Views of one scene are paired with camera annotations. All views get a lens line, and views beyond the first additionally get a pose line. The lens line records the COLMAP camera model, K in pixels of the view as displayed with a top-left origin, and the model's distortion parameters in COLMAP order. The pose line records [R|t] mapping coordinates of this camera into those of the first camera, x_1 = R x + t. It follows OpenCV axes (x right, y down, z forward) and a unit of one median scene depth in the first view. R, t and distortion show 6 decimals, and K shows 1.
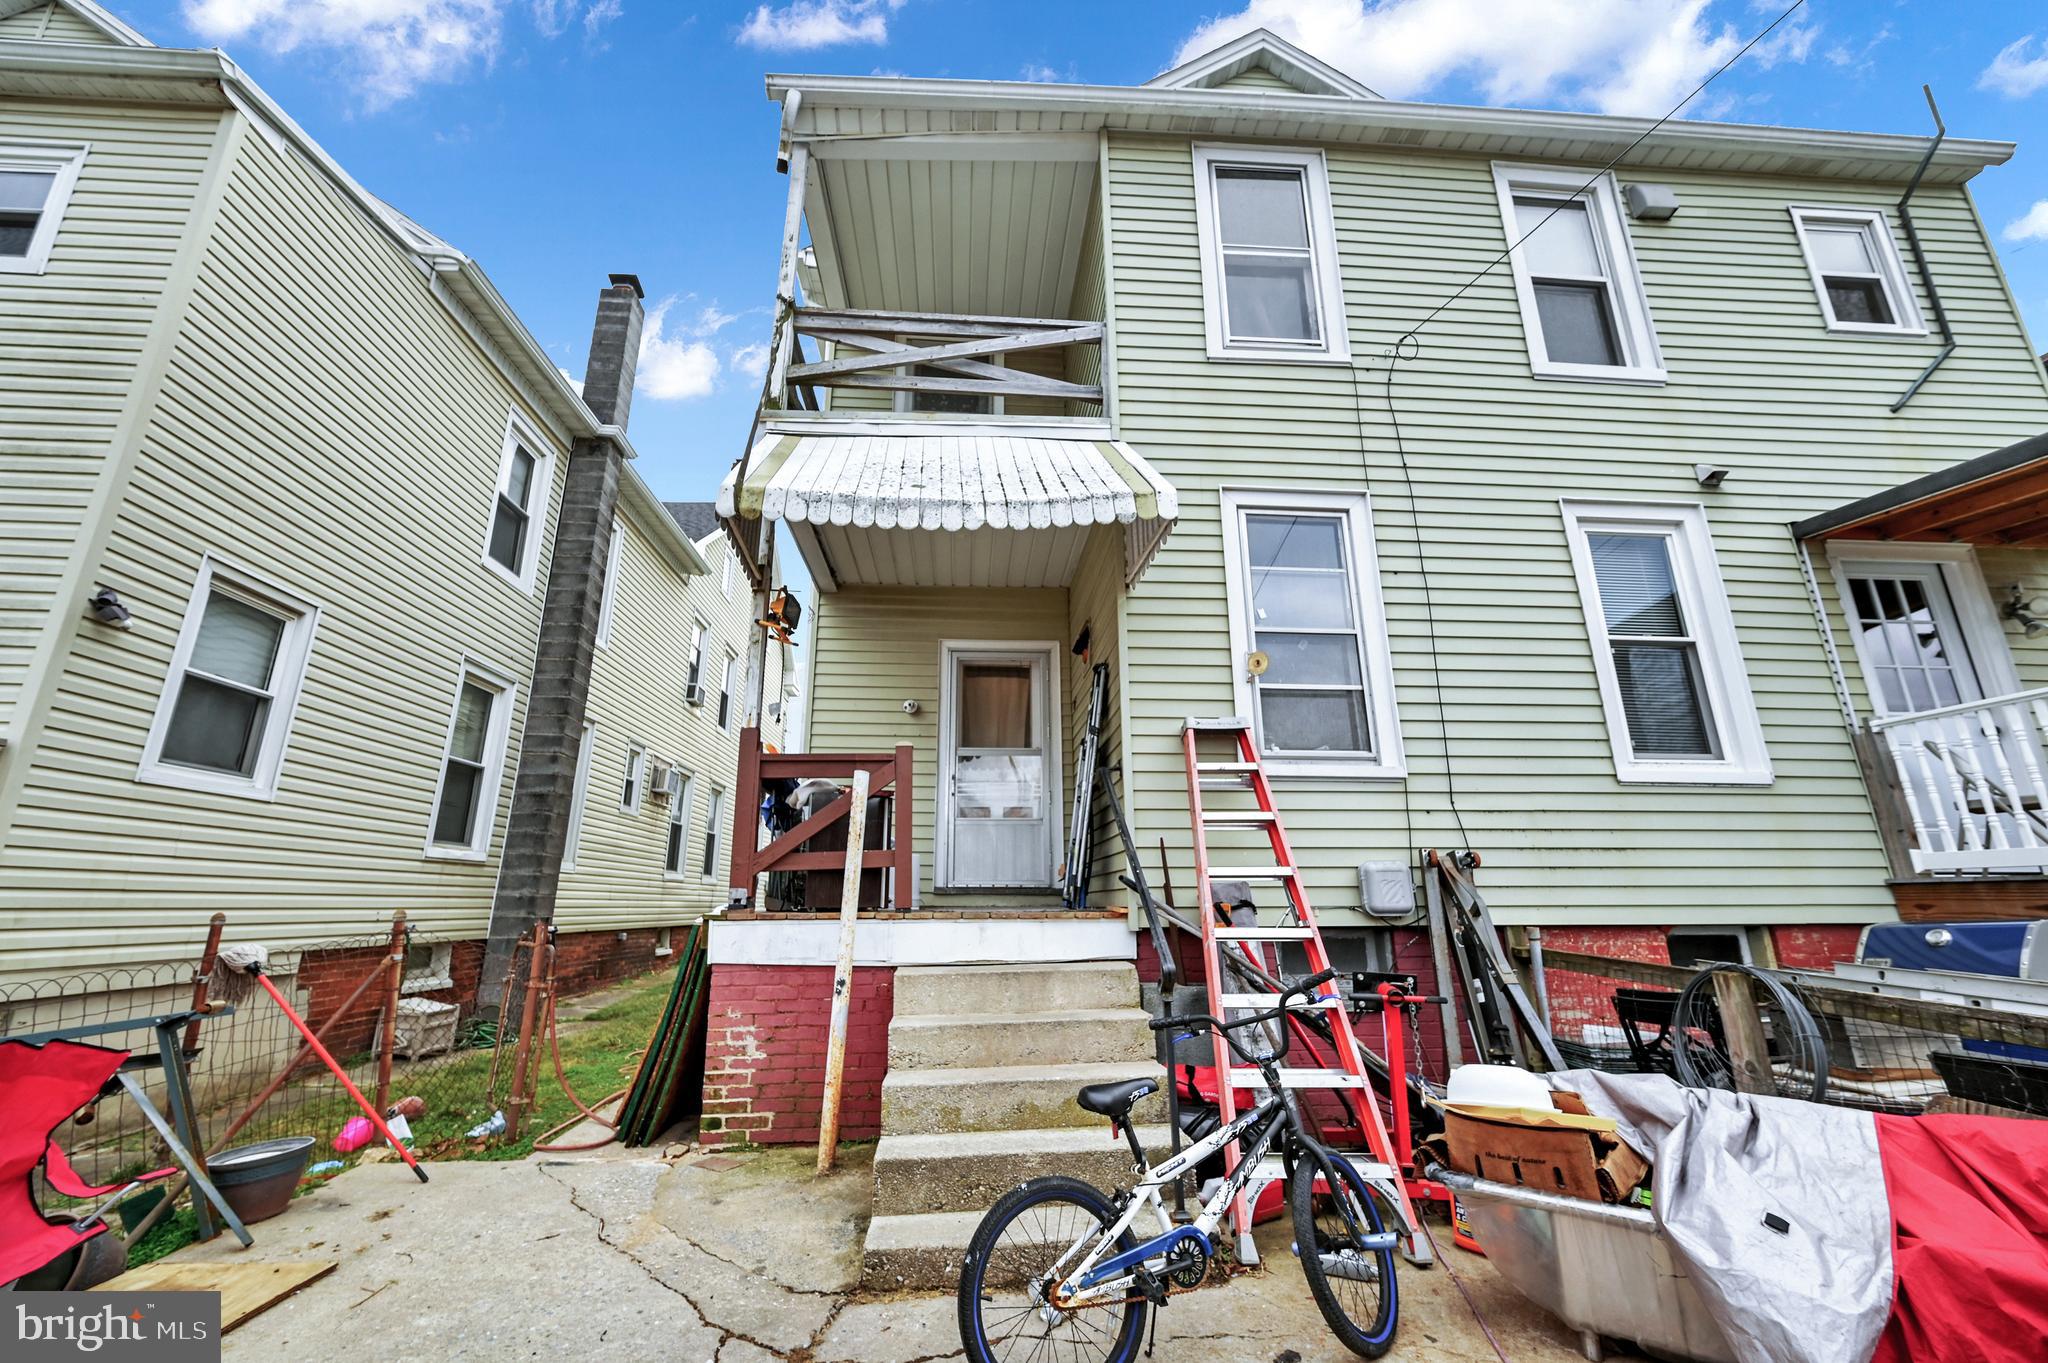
lens RADIAL K [[847.3, 0, 1015.9], [0, 847.3, 675.2], [0, 0, 1]] dist [-0.001135, -0.000225]
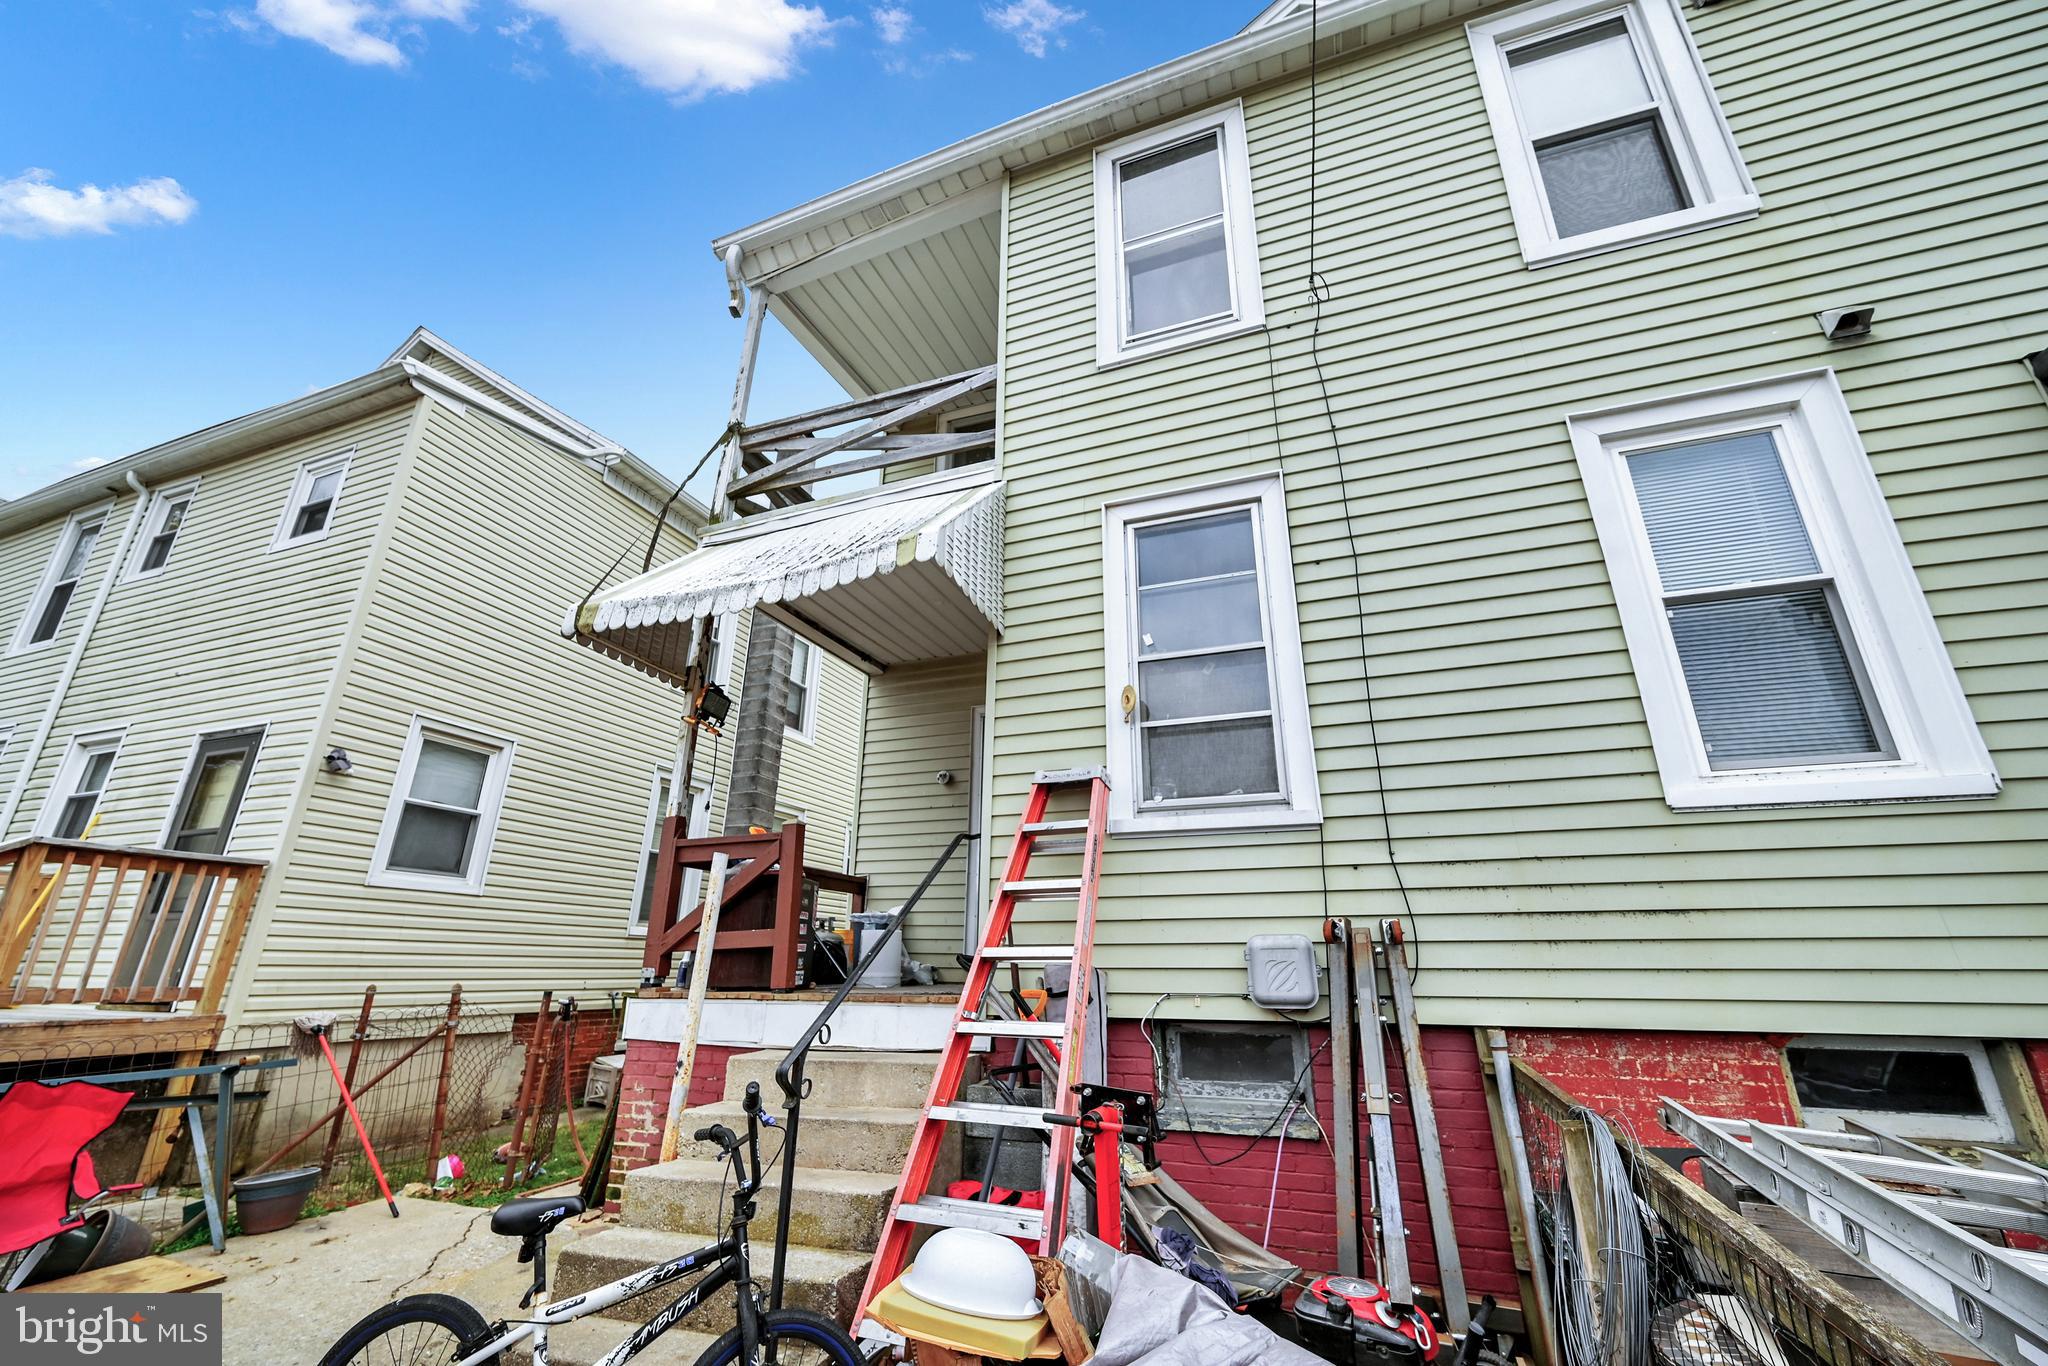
lens RADIAL K [[839.6, 0, 1016.0], [0, 839.6, 674.7], [0, 0, 1]] dist [-0.001029, -0.000193]
pose [[0.905064, -0.135872, -0.402986, 0.504766], [0.105589, 0.989711, -0.096554, 0.029859], [0.411959, 0.044837, 0.910099, 0.175171]]
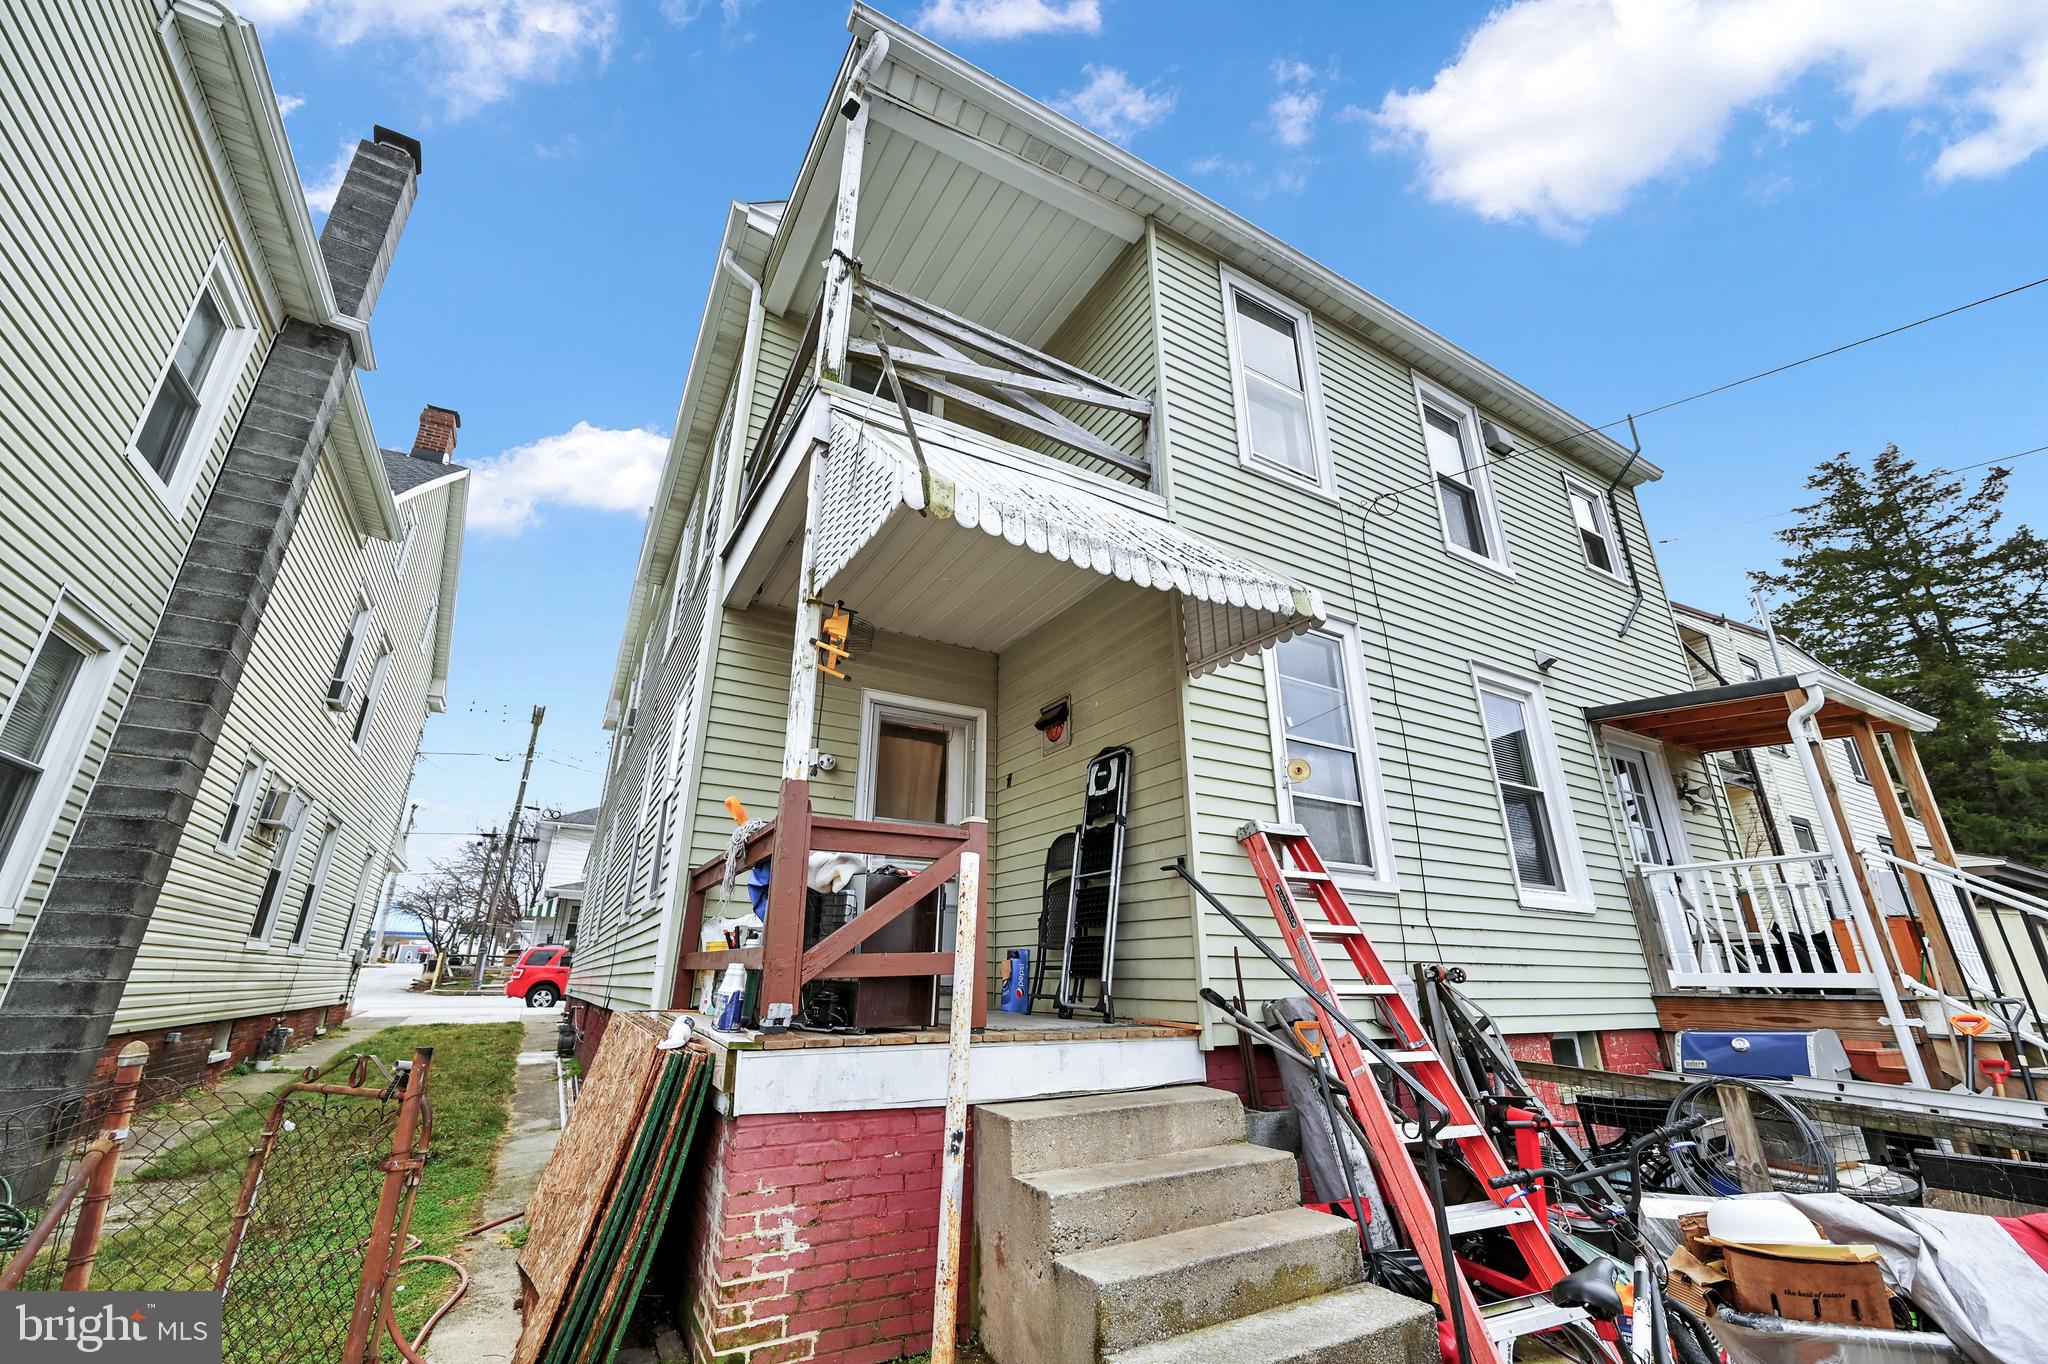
lens RADIAL K [[839.6, 0, 1030.4], [0, 839.6, 677.8], [0, 0, 1]] dist [-0.001029, -0.000193]
pose [[0.892410, 0.162285, 0.421032, -0.421756], [-0.129223, 0.985921, -0.106121, 0.023118], [-0.432326, 0.040296, 0.900817, 0.220195]]
